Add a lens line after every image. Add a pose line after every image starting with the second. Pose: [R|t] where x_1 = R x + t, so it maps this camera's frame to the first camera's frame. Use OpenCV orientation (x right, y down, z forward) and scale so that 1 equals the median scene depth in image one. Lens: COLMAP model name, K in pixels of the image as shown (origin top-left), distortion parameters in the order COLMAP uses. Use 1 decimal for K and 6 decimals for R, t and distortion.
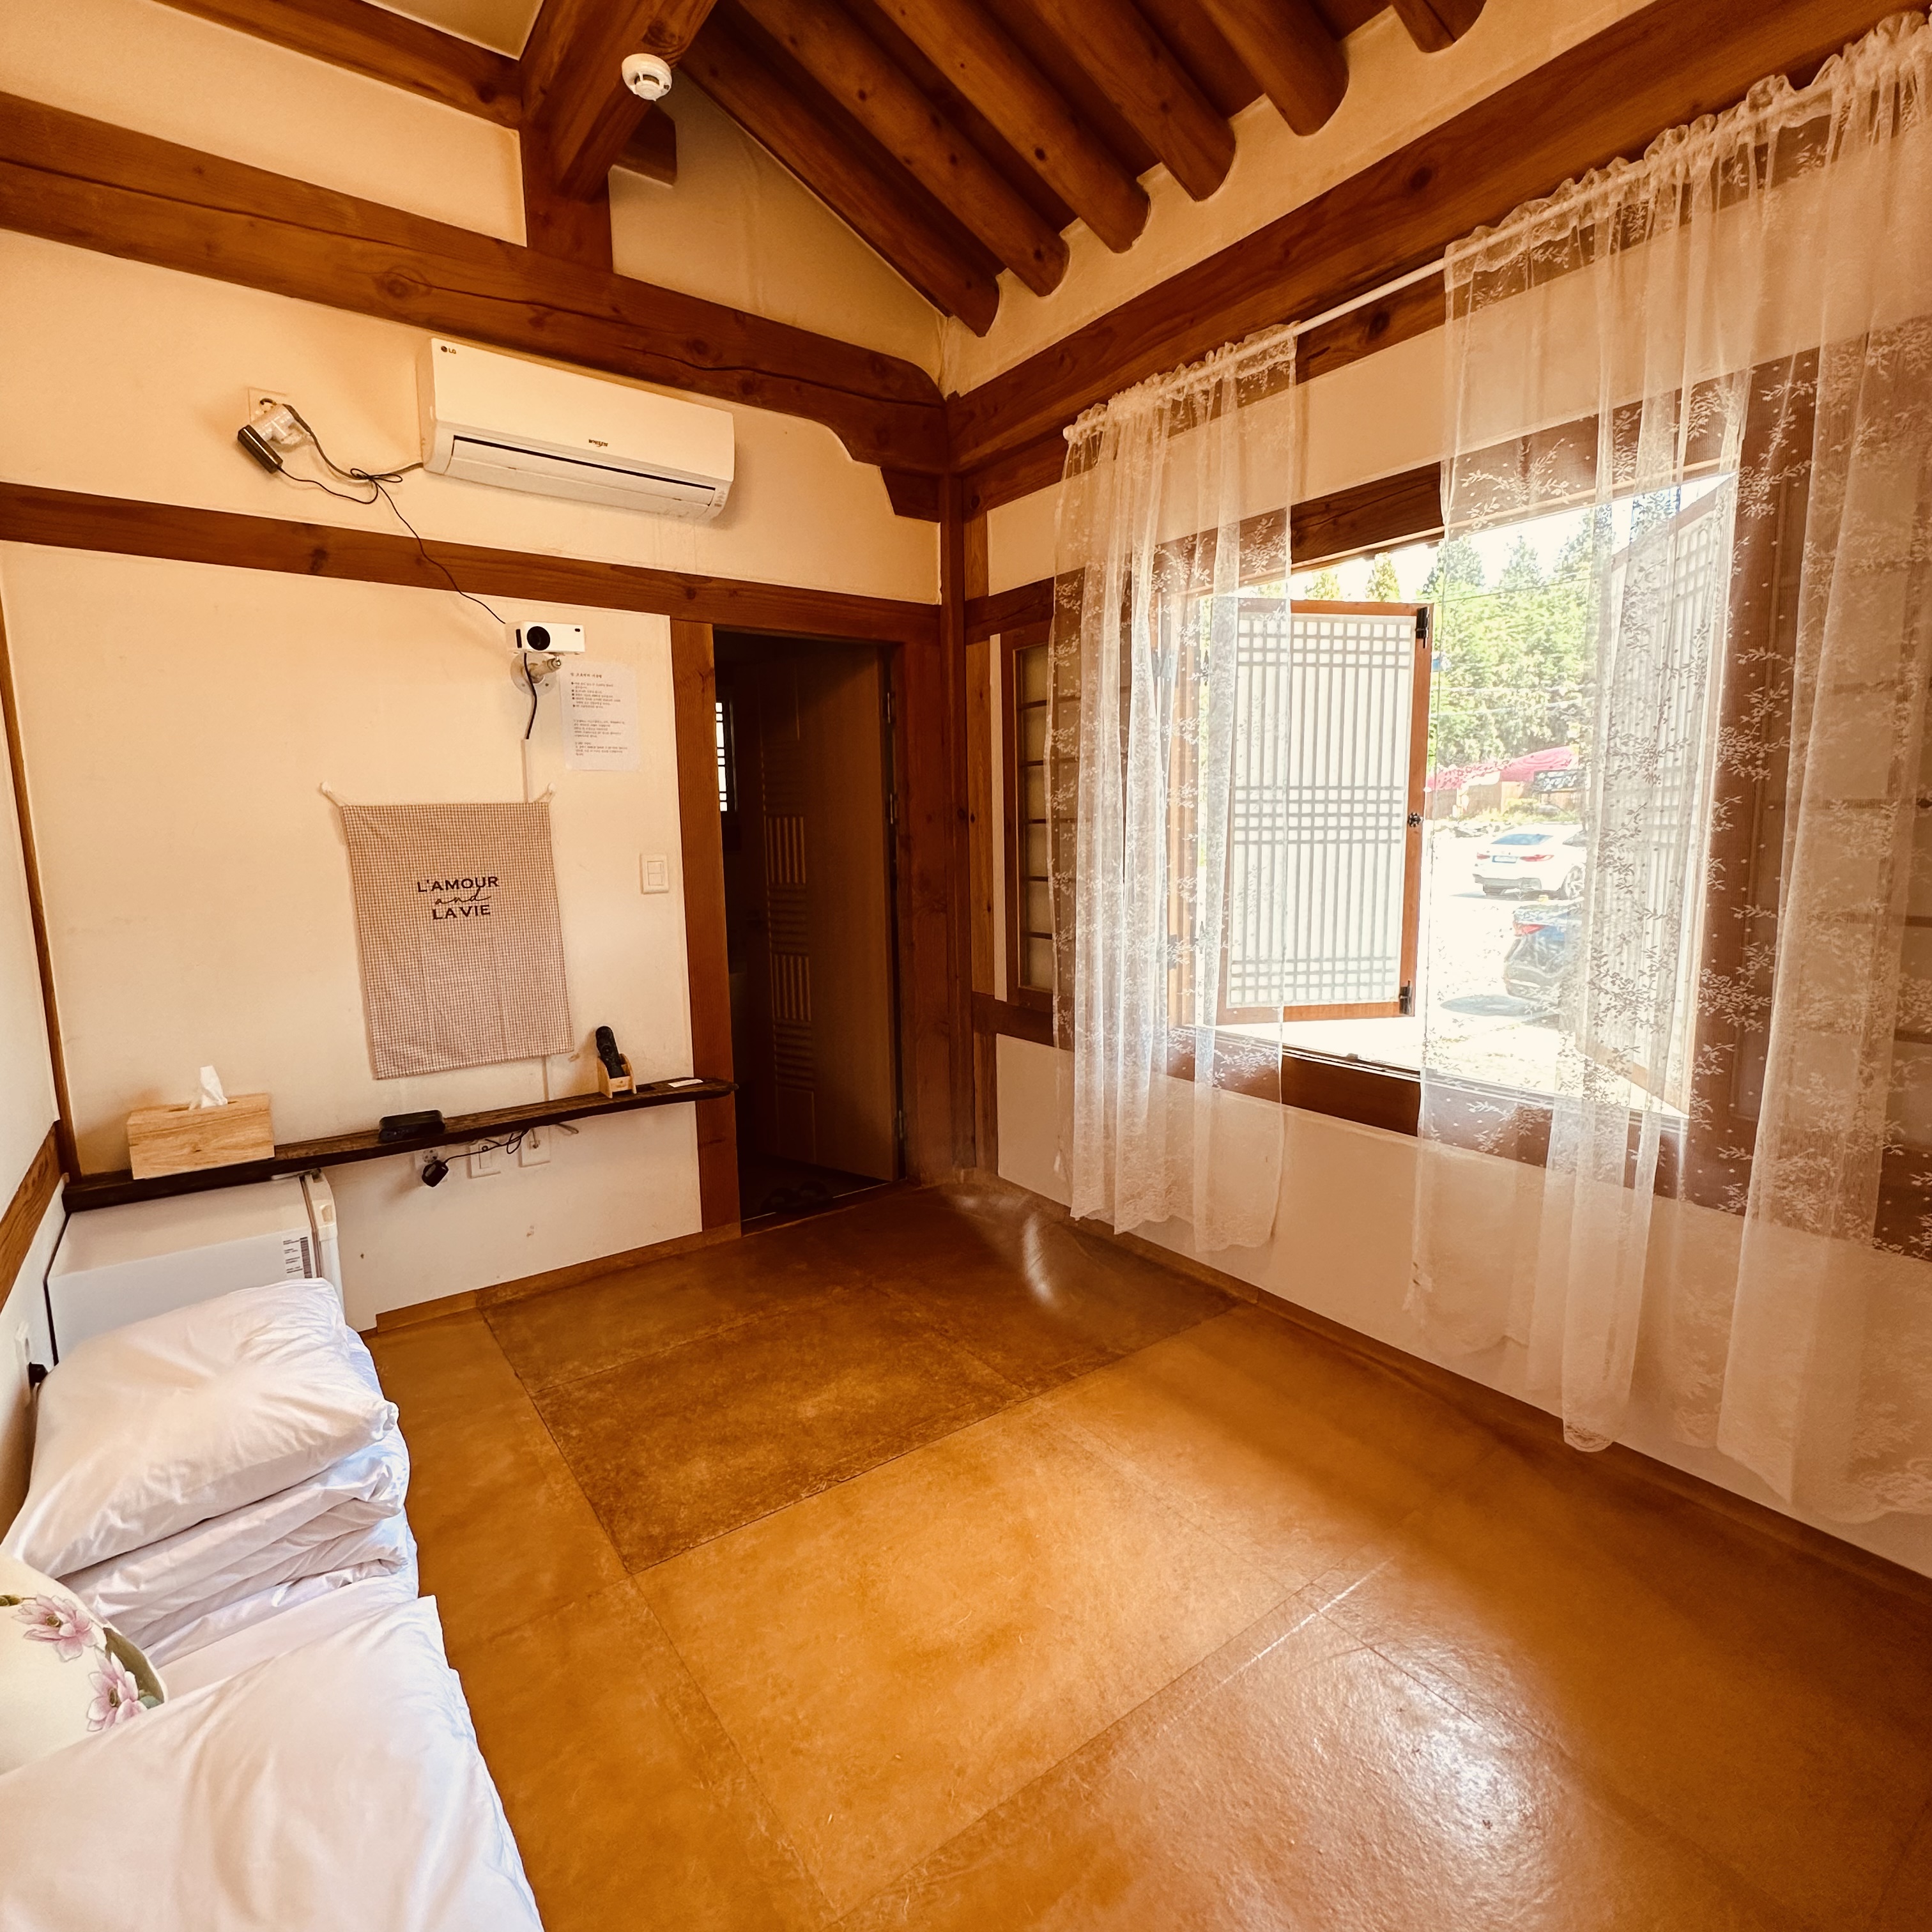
lens RADIAL K [[1029.1, 0, 966.5], [0, 1029.1, 968.1], [0, 0, 1]] dist [-0.007848, 0.001670]
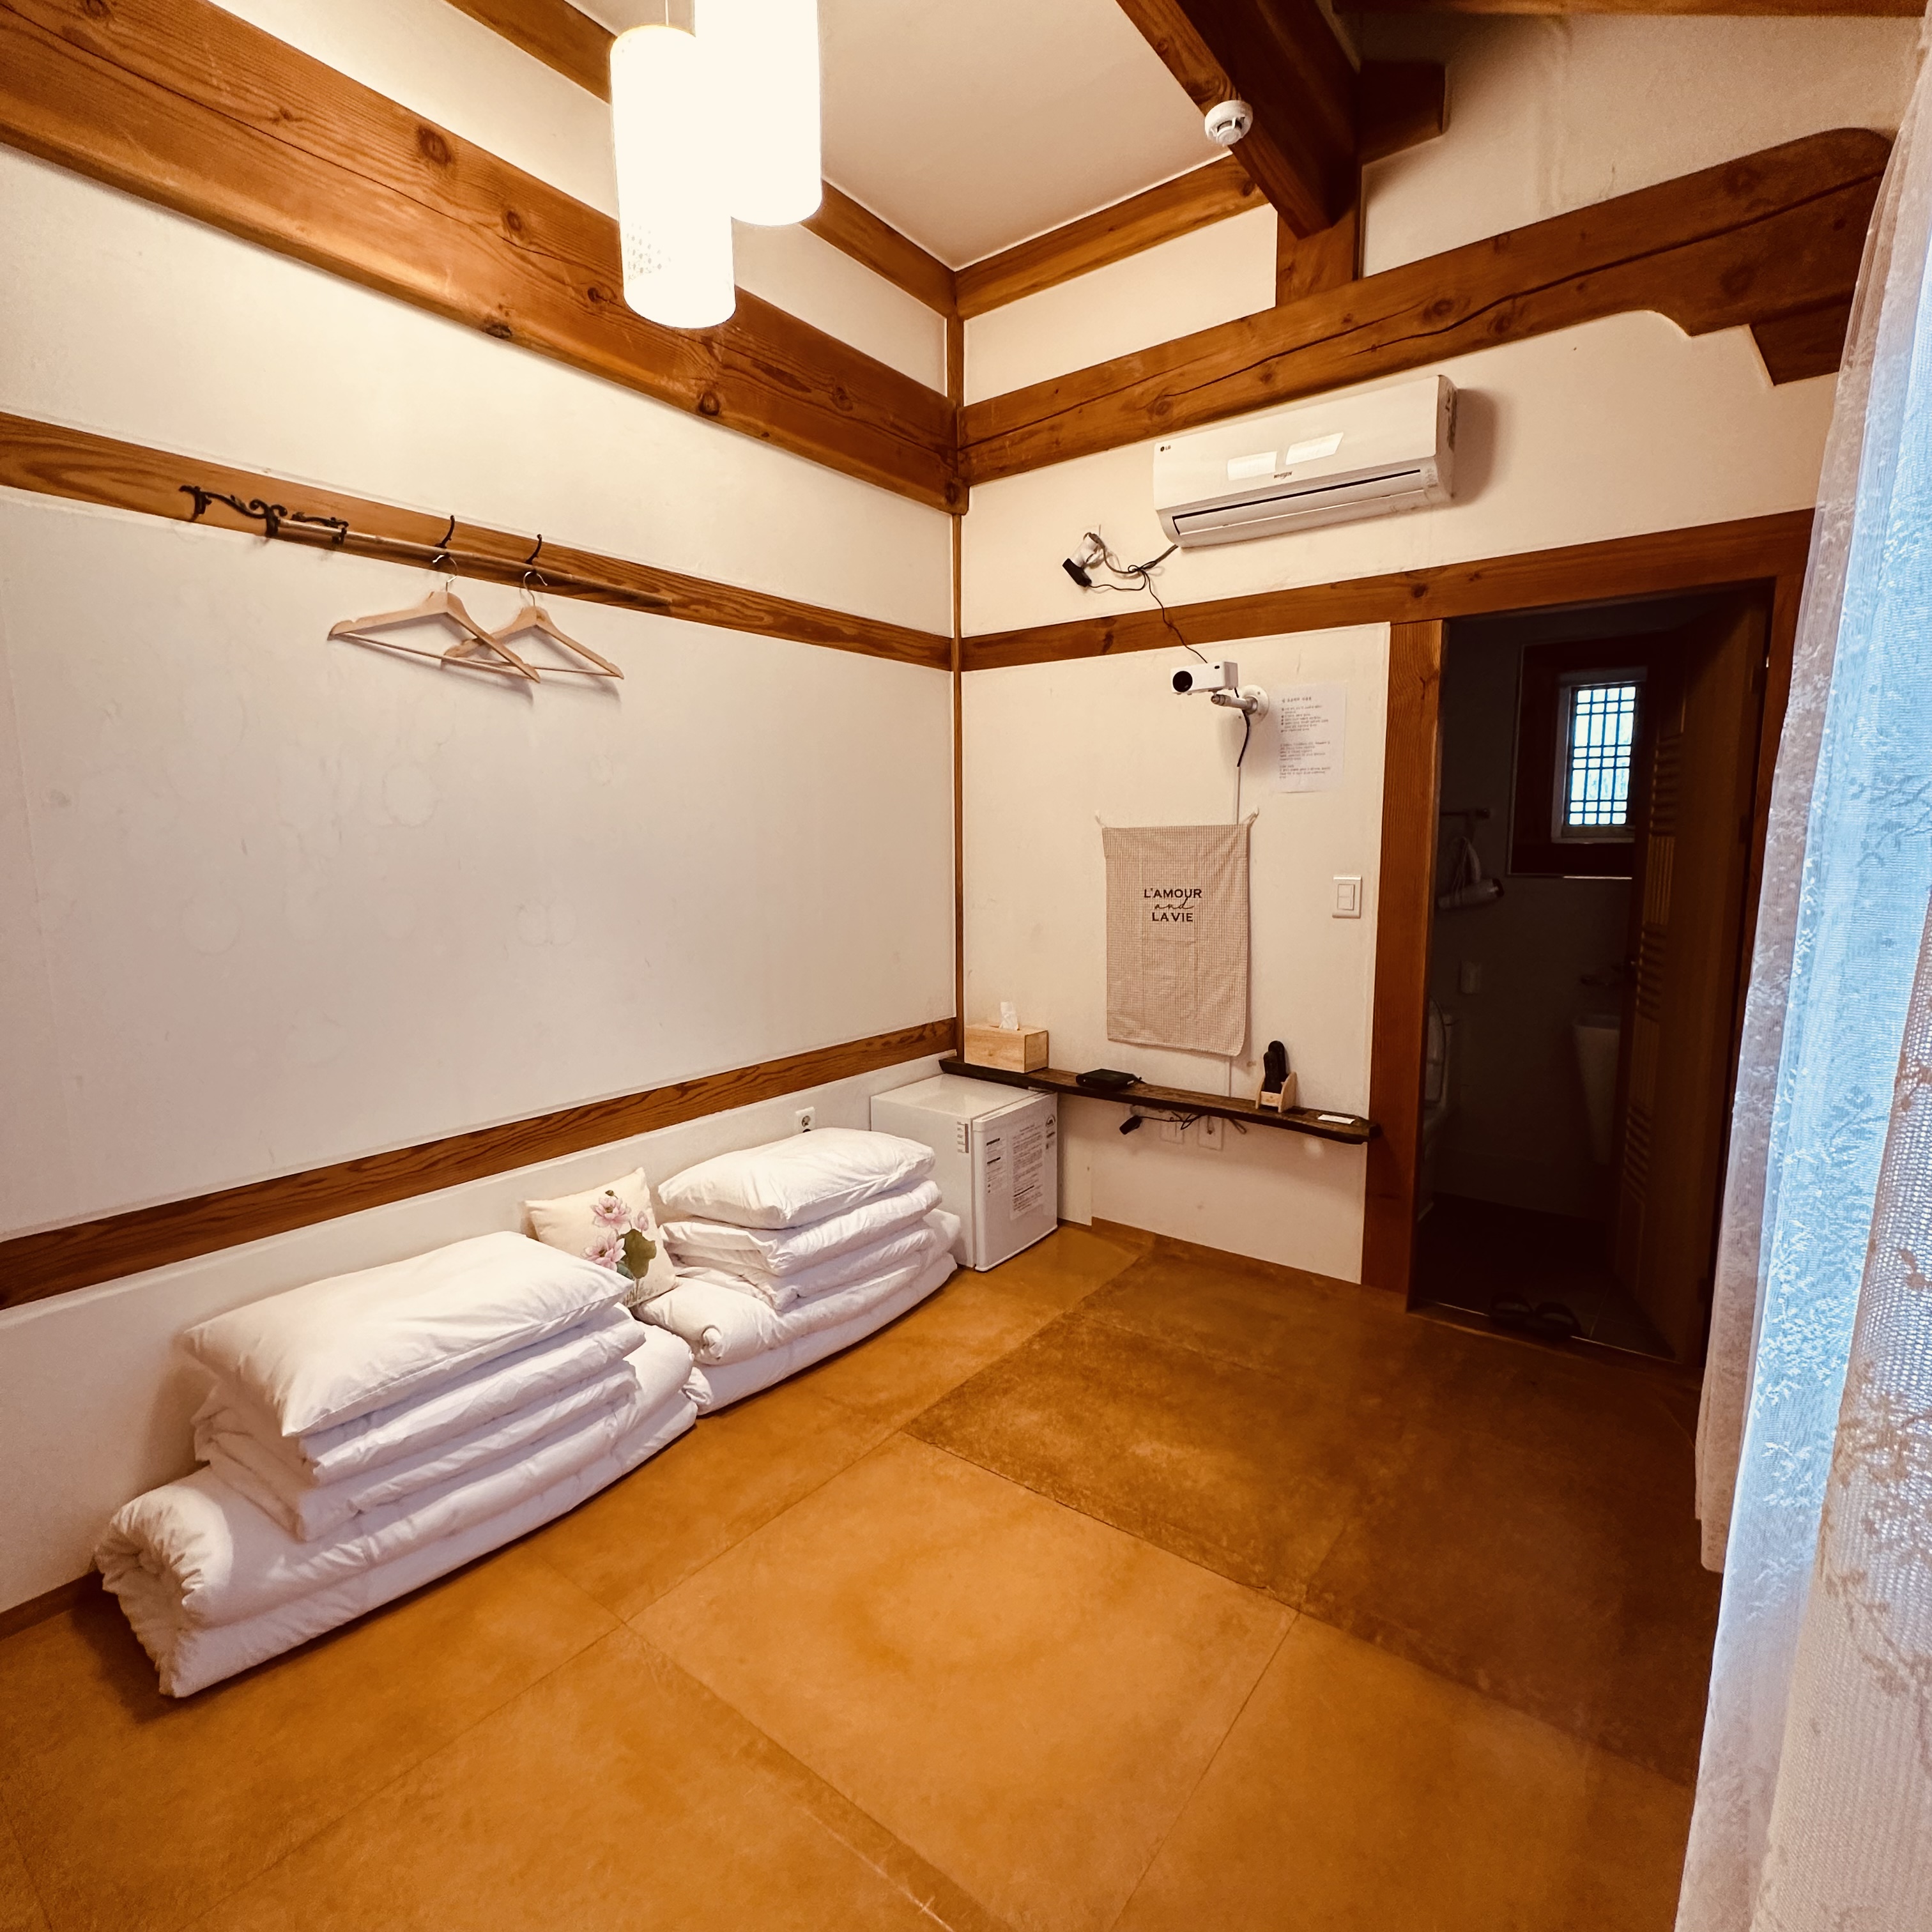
lens RADIAL K [[1026.6, 0, 966.0], [0, 1026.6, 966.0], [0, 0, 1]] dist [-0.005533, 0.000471]
pose [[0.280869, 0.136205, -0.950032, 0.630550], [-0.131581, 0.985996, 0.102460, -0.097805], [0.950683, 0.096228, 0.294858, 0.473940]]
